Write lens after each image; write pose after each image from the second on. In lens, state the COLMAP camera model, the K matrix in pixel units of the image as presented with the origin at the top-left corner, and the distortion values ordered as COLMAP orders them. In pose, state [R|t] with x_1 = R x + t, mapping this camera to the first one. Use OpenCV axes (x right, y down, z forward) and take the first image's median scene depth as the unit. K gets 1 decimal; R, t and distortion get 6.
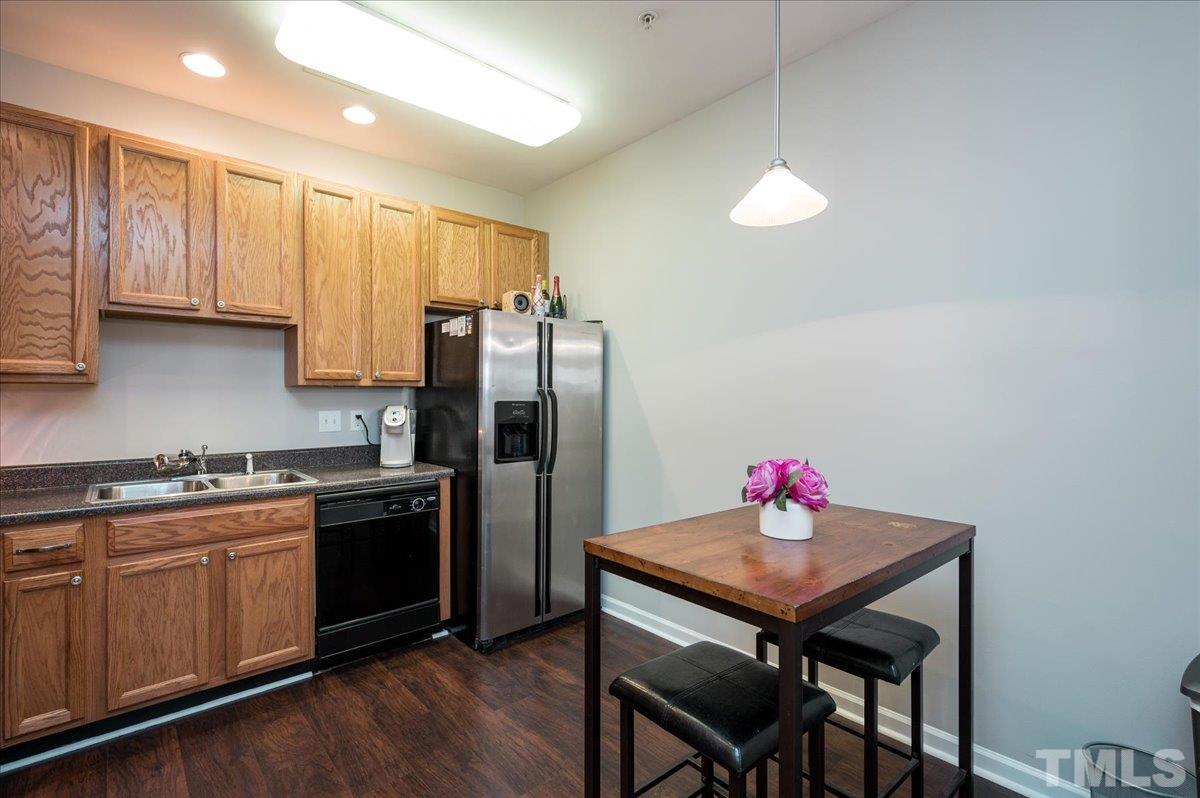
lens RADIAL K [[545.9, 0, 568.1], [0, 545.9, 395.6], [0, 0, 1]] dist [-0.012382, 0.001735]
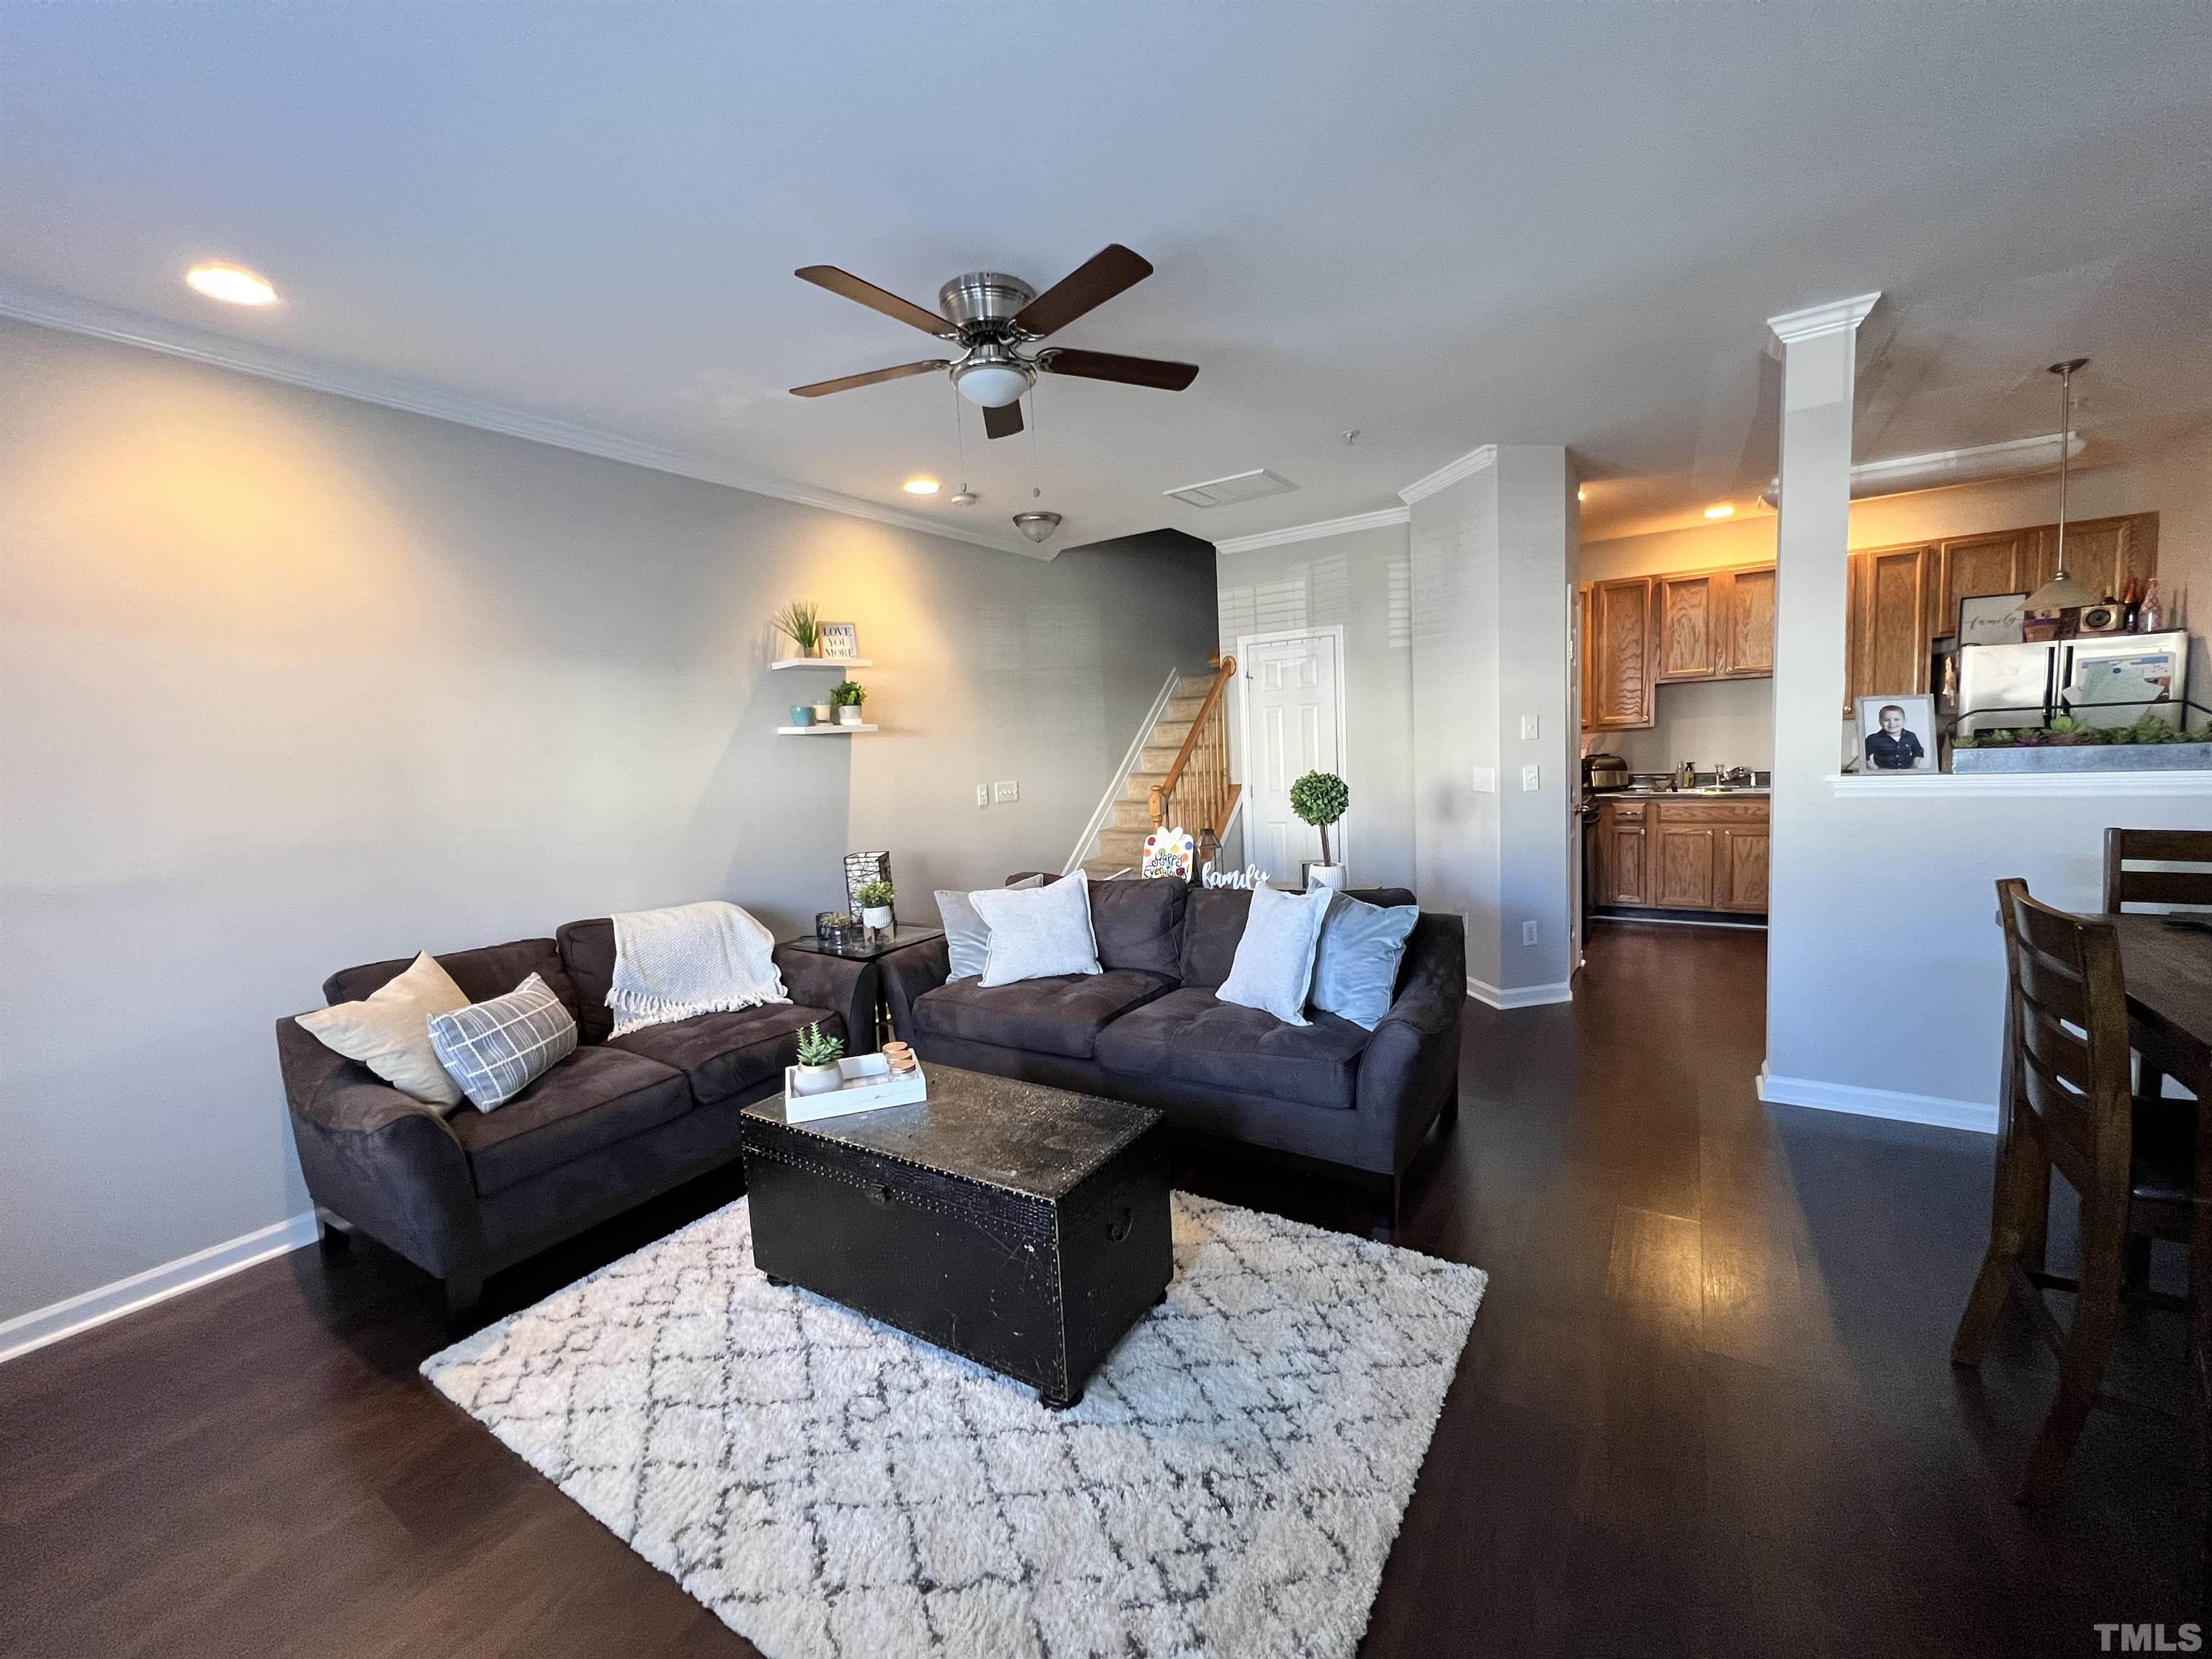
lens RADIAL K [[890.6, 0, 1104.0], [0, 890.6, 824.5], [0, 0, 1]] dist [0.002262, -0.000502]
pose [[0.280778, 0.077293, -0.956655, 1.170467], [0.052850, 0.993995, 0.095821, -0.067561], [0.958317, -0.077463, 0.275007, -1.260848]]
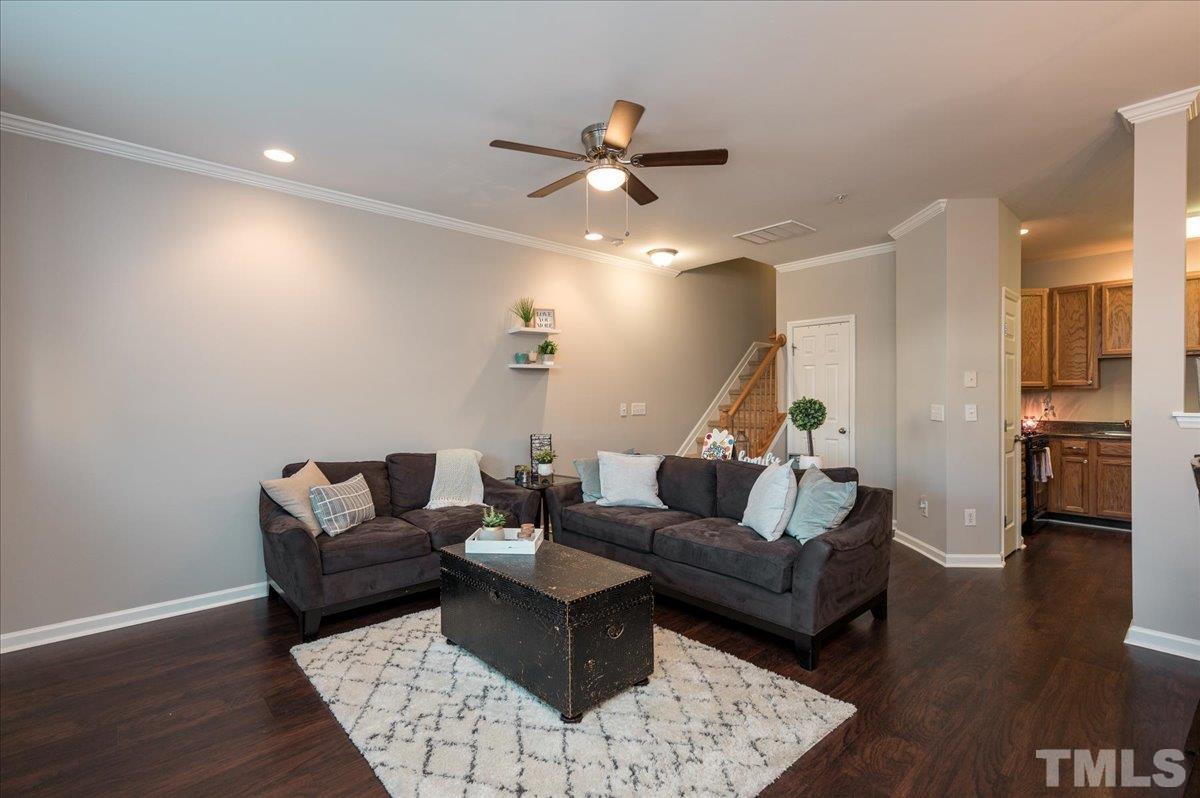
lens RADIAL K [[545.9, 0, 597.1], [0, 545.9, 402.1], [0, 0, 1]] dist [-0.012382, 0.001735]
pose [[0.023577, 0.013422, -0.999632, 1.287235], [0.009595, 0.999861, 0.013652, -0.013655], [0.999676, -0.009913, 0.023445, -1.116328]]
